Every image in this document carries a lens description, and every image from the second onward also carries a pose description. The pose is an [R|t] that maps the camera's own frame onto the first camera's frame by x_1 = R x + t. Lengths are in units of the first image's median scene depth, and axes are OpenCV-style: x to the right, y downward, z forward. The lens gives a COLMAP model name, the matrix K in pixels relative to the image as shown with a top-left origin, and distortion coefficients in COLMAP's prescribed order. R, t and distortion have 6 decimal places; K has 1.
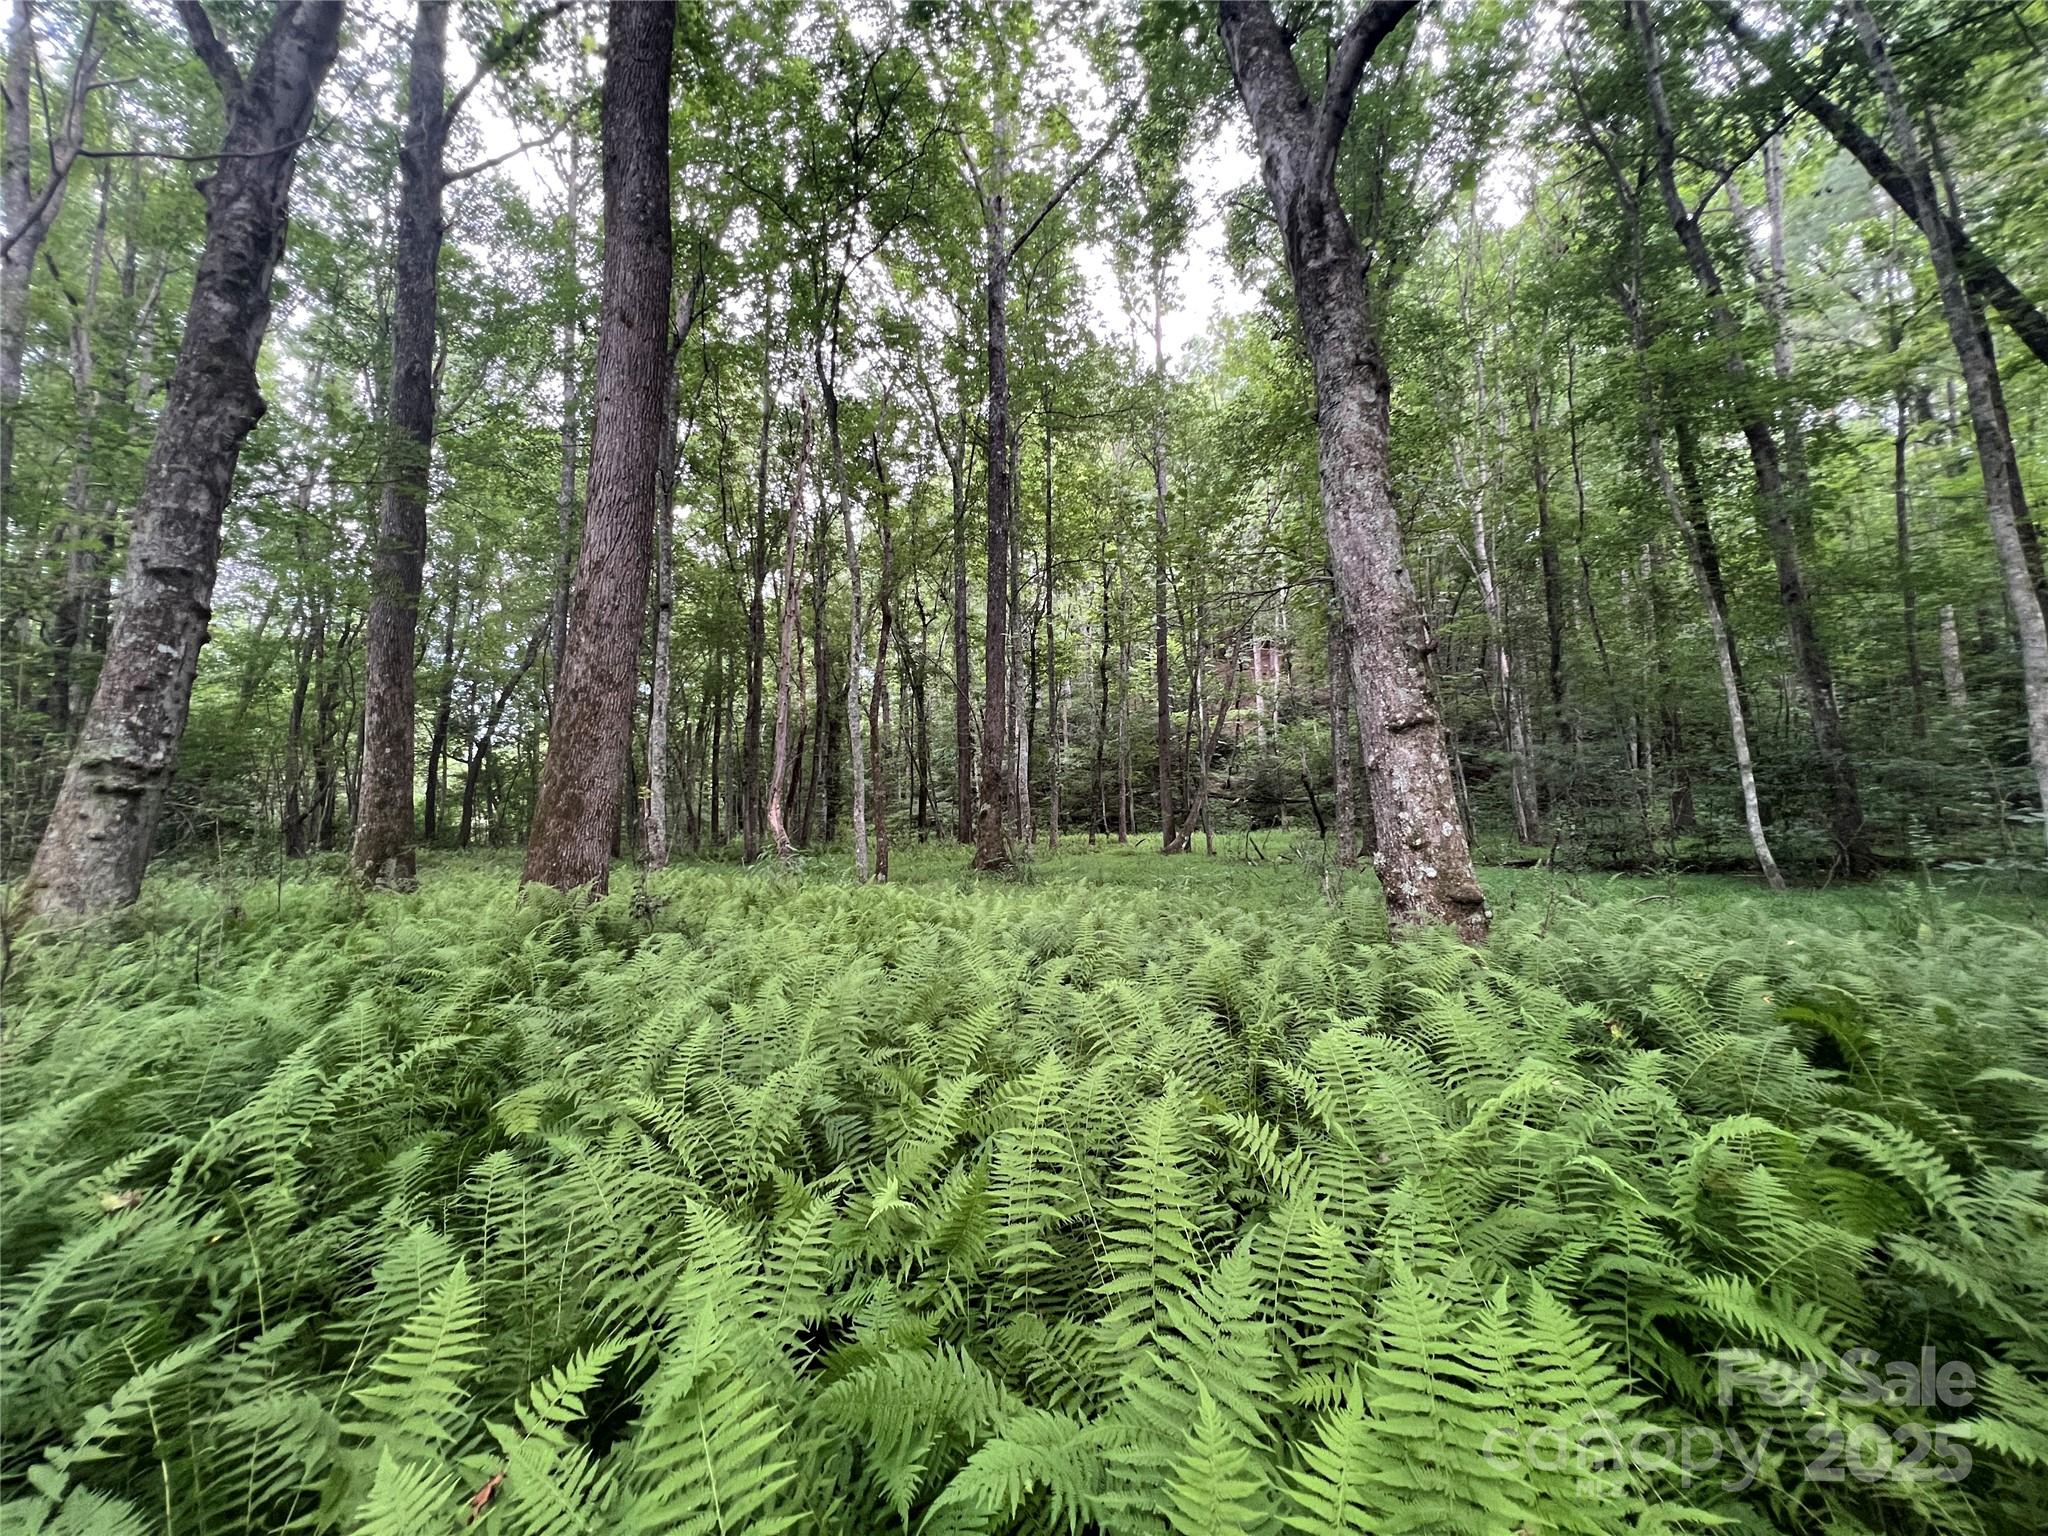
lens RADIAL K [[820.5, 0, 1019.1], [0, 820.5, 766.5], [0, 0, 1]] dist [-0.001063, 0.000233]
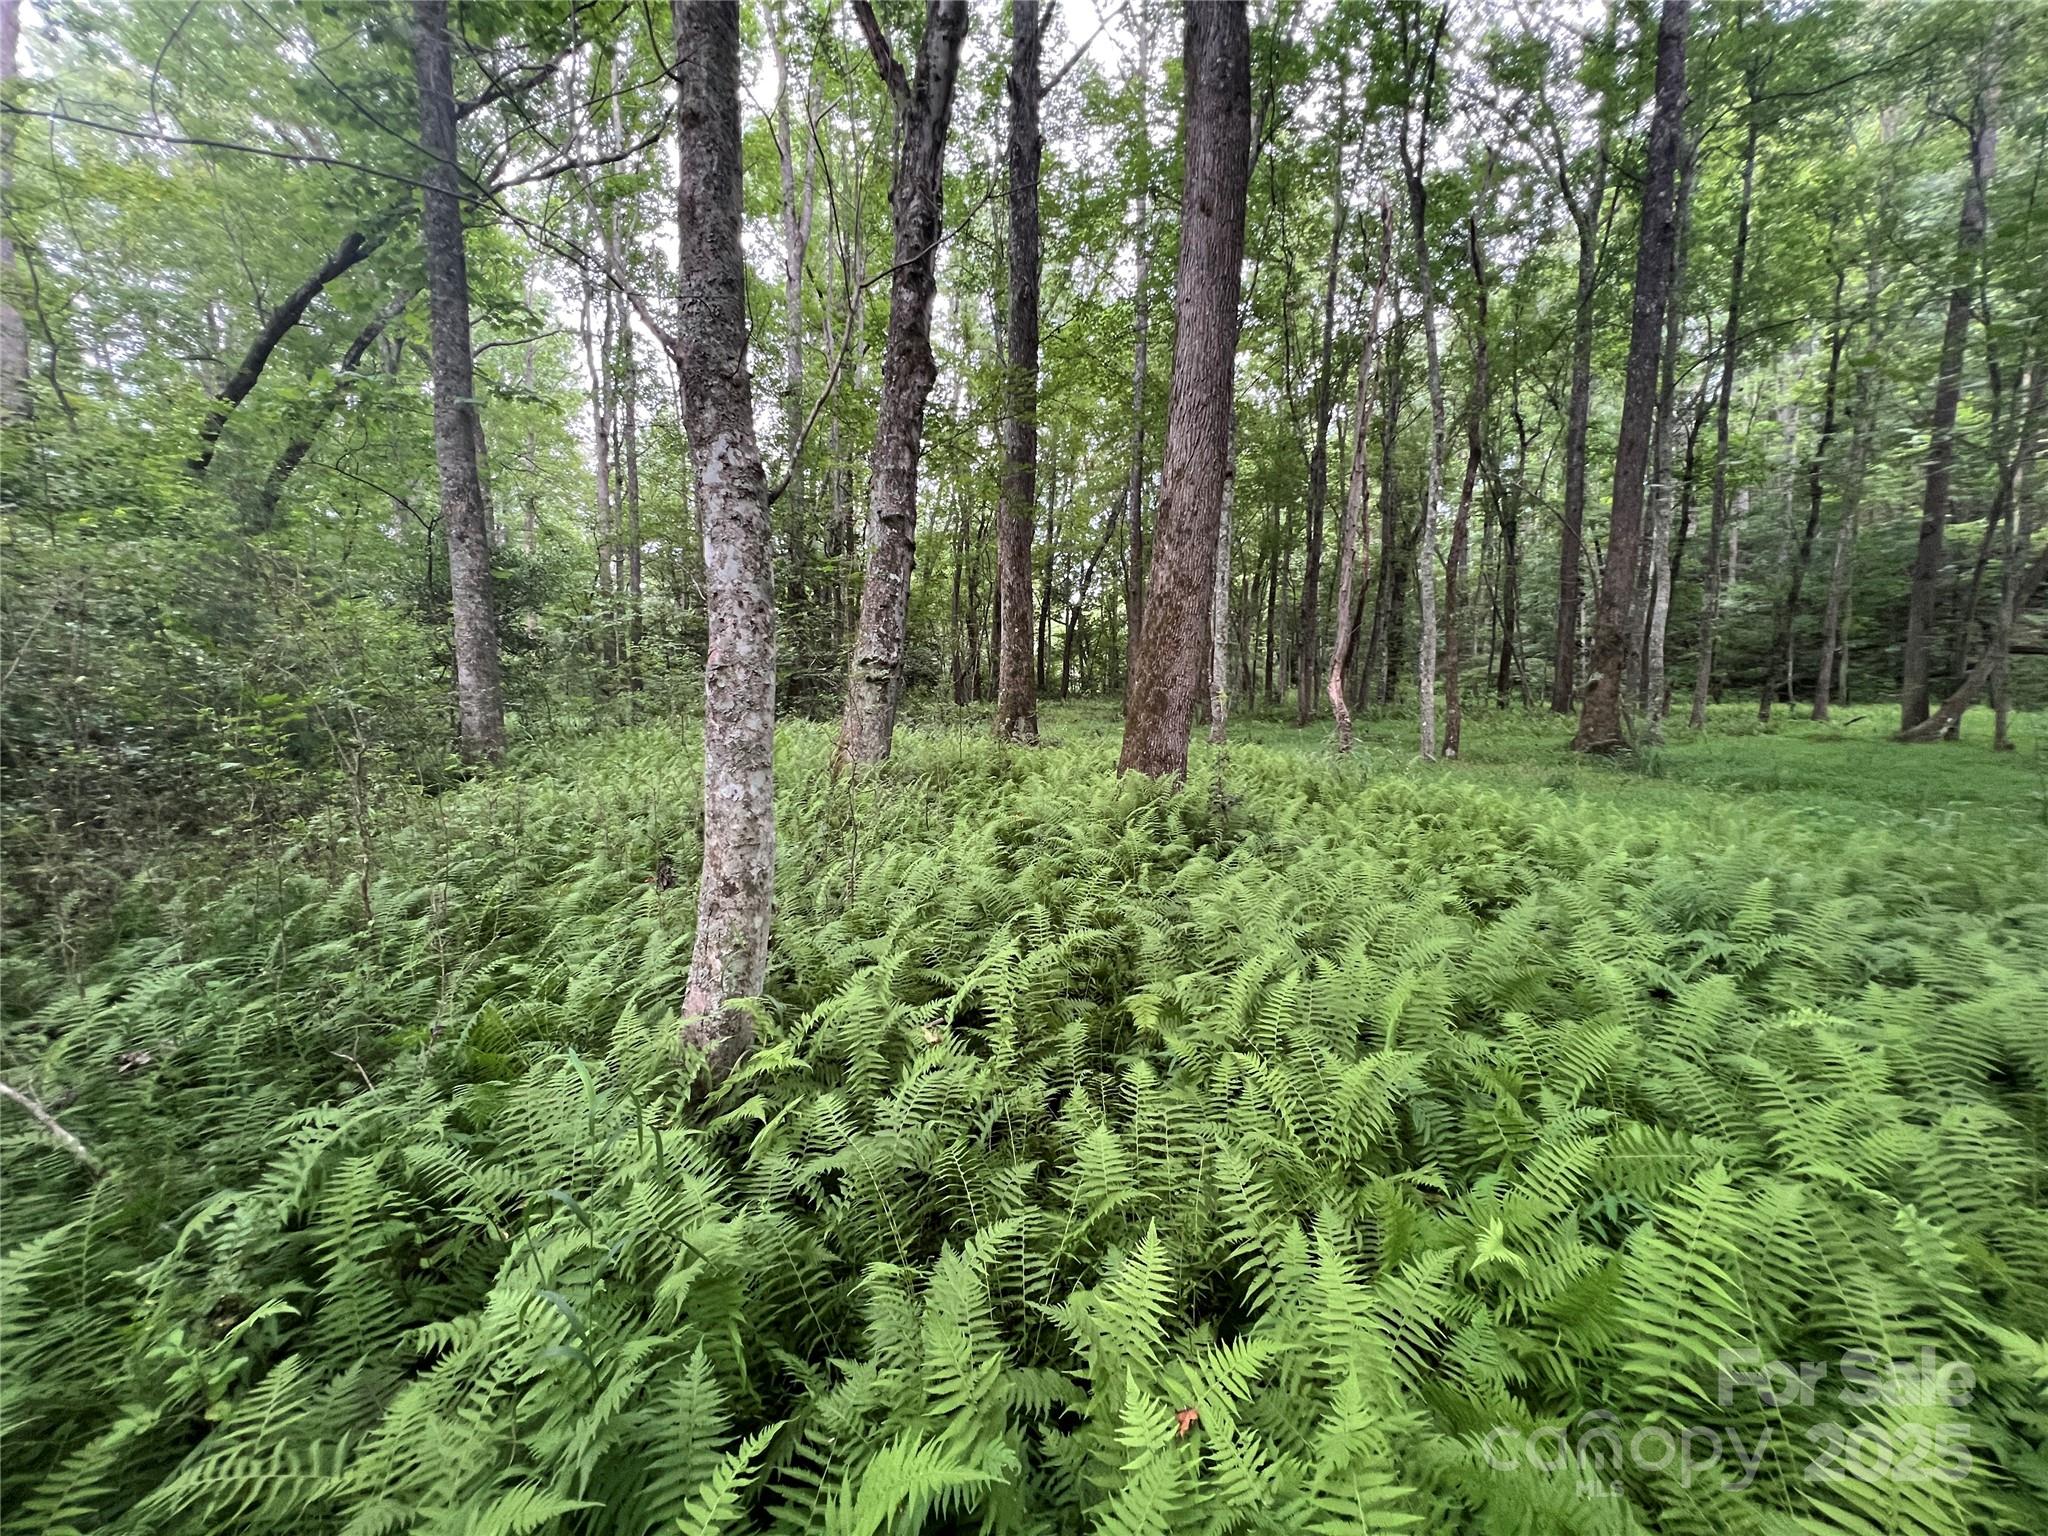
lens RADIAL K [[820.5, 0, 1019.1], [0, 820.5, 766.5], [0, 0, 1]] dist [-0.001063, 0.000233]
pose [[0.798288, 0.078331, -0.597160, -0.003511], [0.030742, 0.984914, 0.170290, -0.012105], [0.601490, -0.154299, 0.783838, -0.002369]]
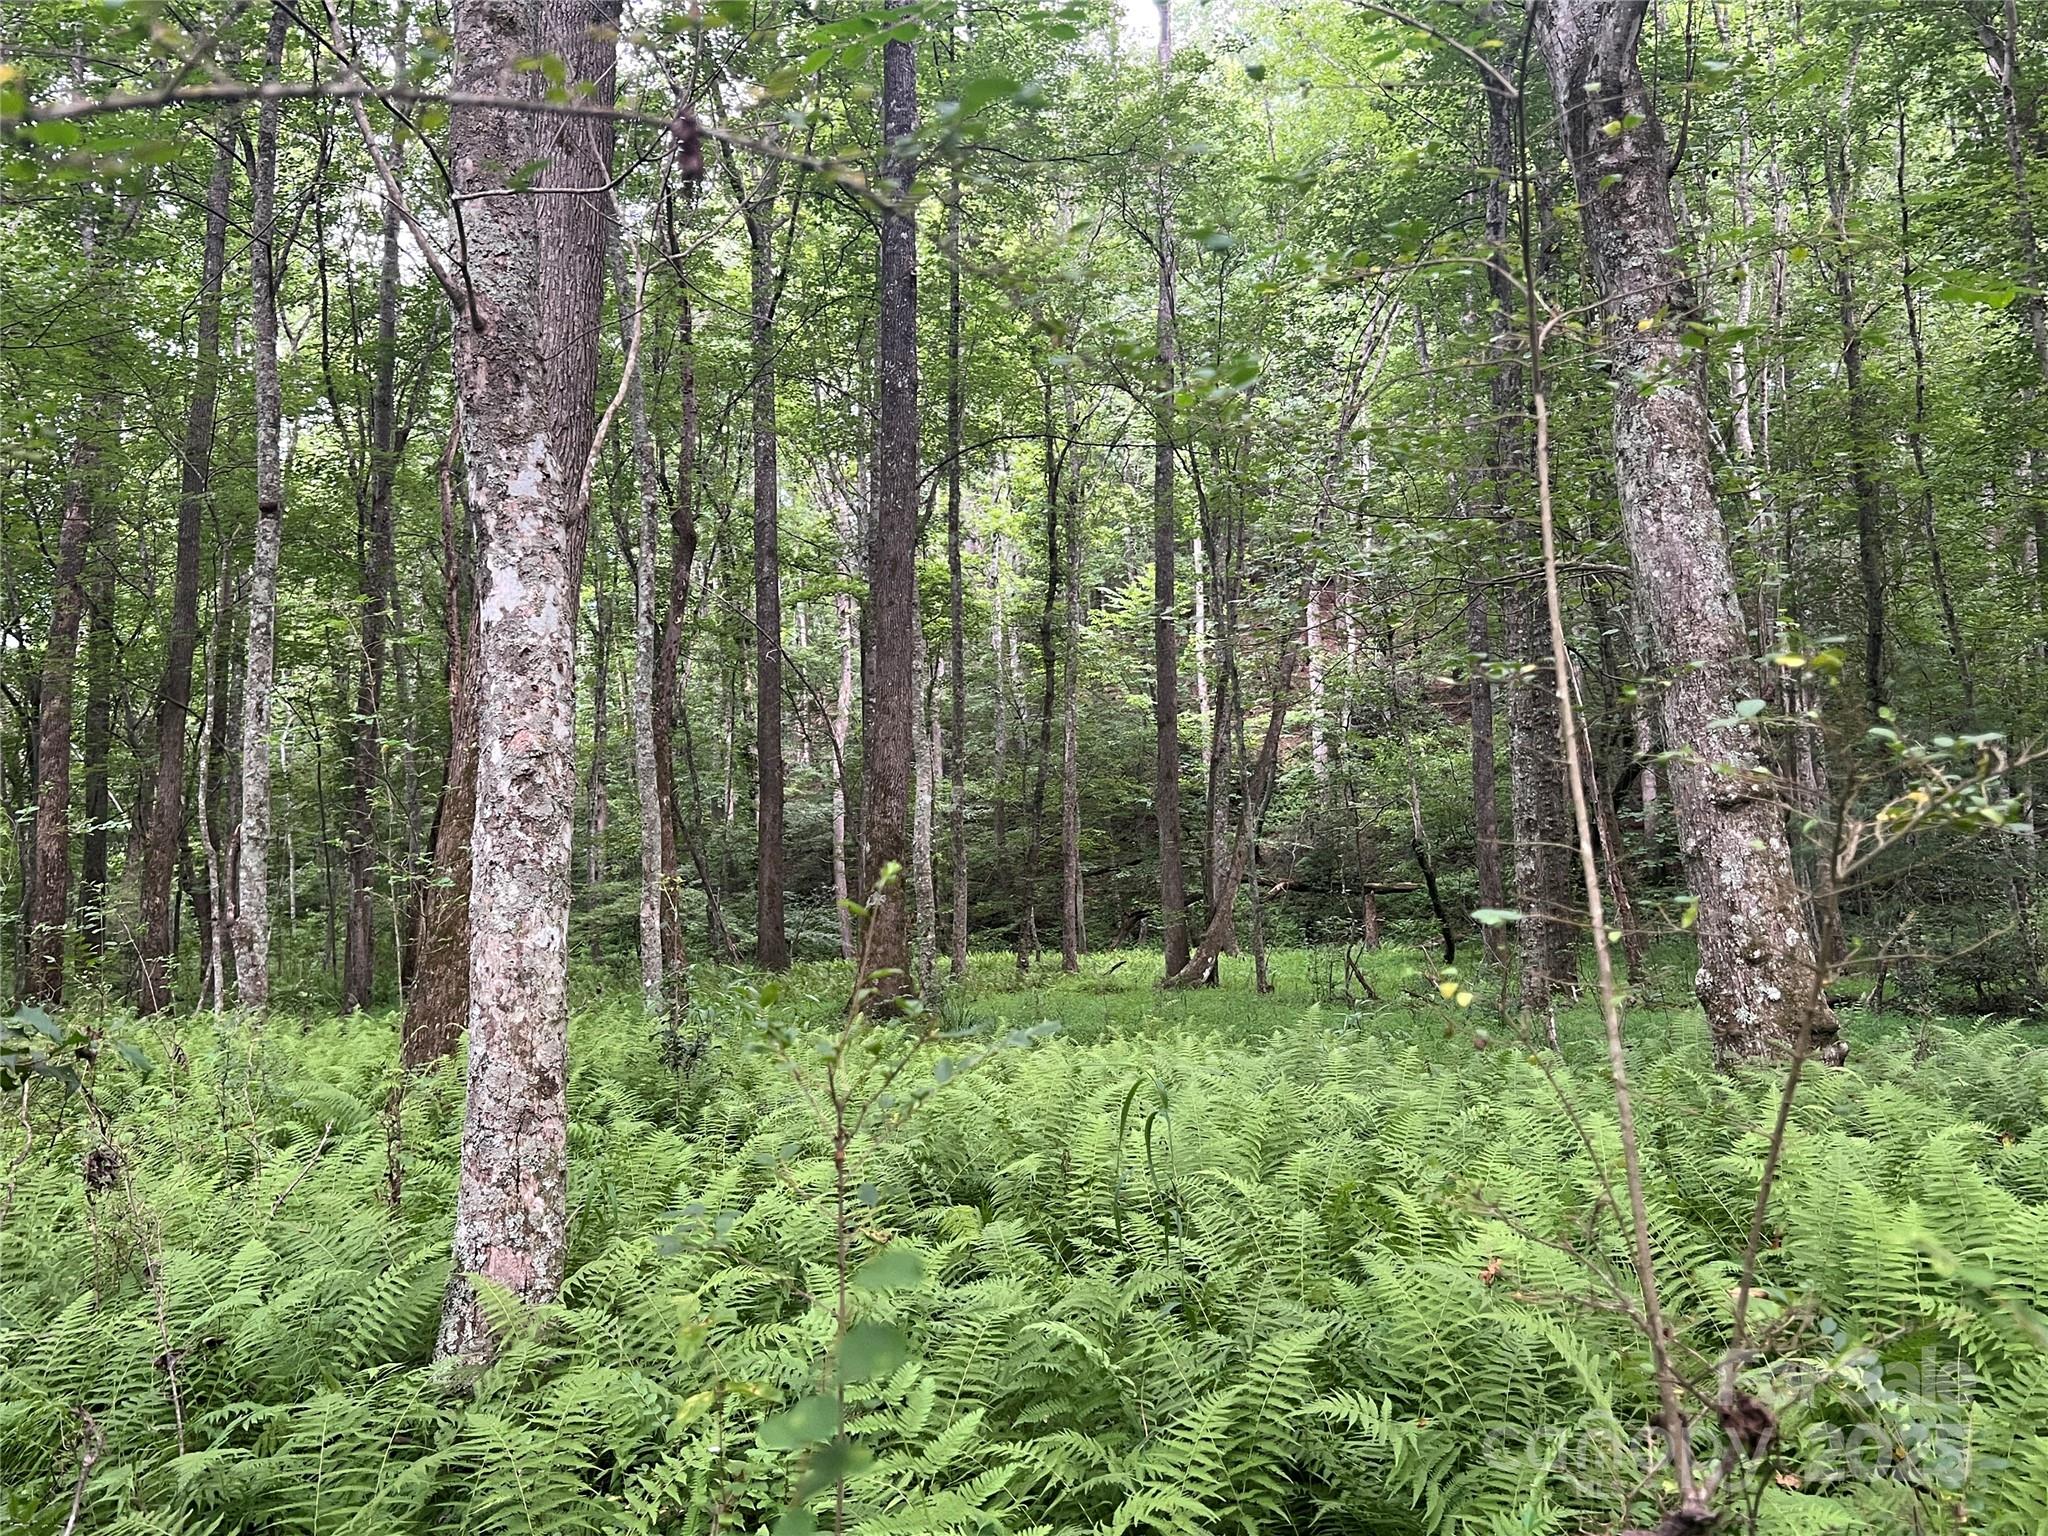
lens RADIAL K [[1731.7, 0, 1013.7], [0, 1731.7, 765.5], [0, 0, 1]] dist [0.112389, -0.243158]
pose [[0.991183, 0.014931, 0.131655, -0.064164], [-0.011374, 0.999551, -0.027730, -0.004700], [-0.132010, 0.025988, 0.990908, -0.082037]]
